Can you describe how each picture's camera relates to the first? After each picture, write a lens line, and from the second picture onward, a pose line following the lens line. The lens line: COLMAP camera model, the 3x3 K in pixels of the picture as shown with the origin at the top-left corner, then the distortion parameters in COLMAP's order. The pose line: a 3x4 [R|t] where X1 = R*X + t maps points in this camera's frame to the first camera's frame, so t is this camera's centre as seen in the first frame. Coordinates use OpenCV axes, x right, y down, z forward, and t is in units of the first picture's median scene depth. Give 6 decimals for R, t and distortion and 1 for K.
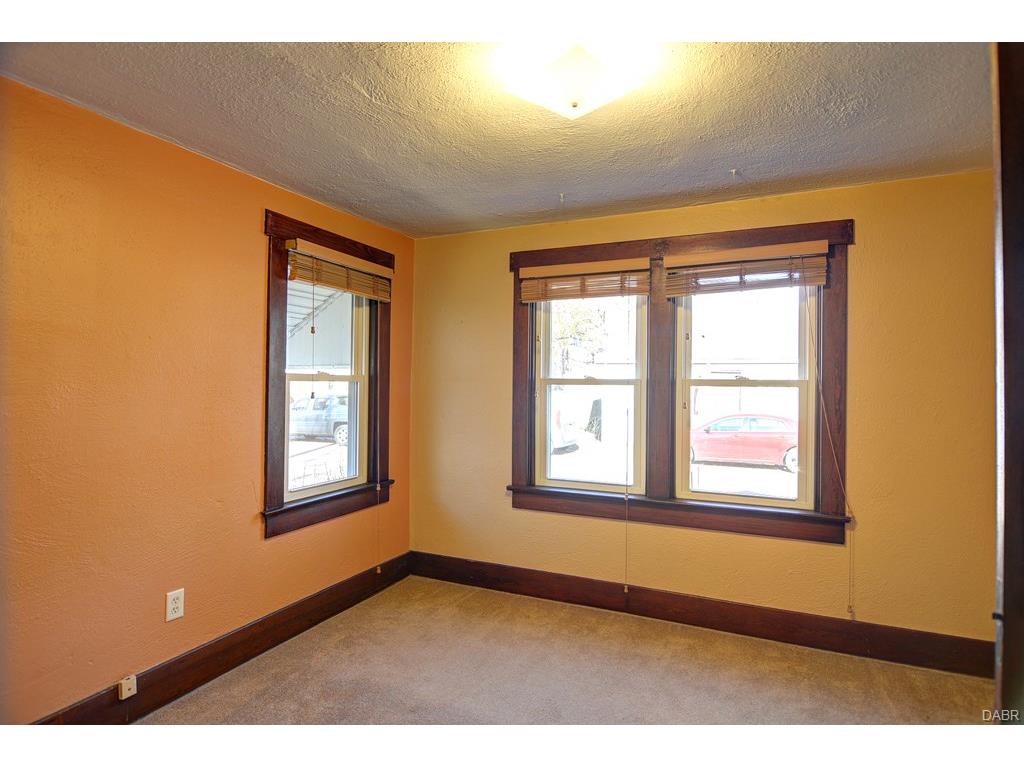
lens RADIAL K [[549.9, 0, 515.2], [0, 549.9, 383.4], [0, 0, 1]] dist [-0.002395, -0.006742]
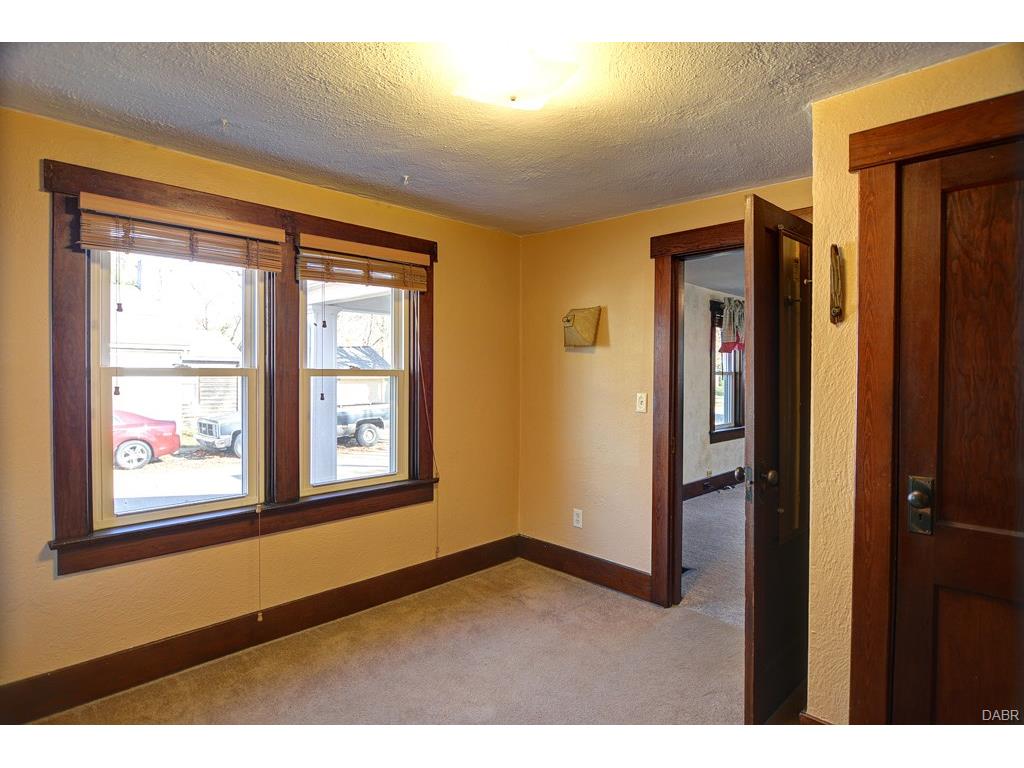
lens RADIAL K [[549.9, 0, 517.9], [0, 549.9, 382.9], [0, 0, 1]] dist [-0.002395, -0.006742]
pose [[0.341704, -0.023188, 0.939521, -0.450122], [0.002046, 0.999712, 0.023929, -0.005155], [-0.939805, -0.006254, 0.341653, 0.342493]]
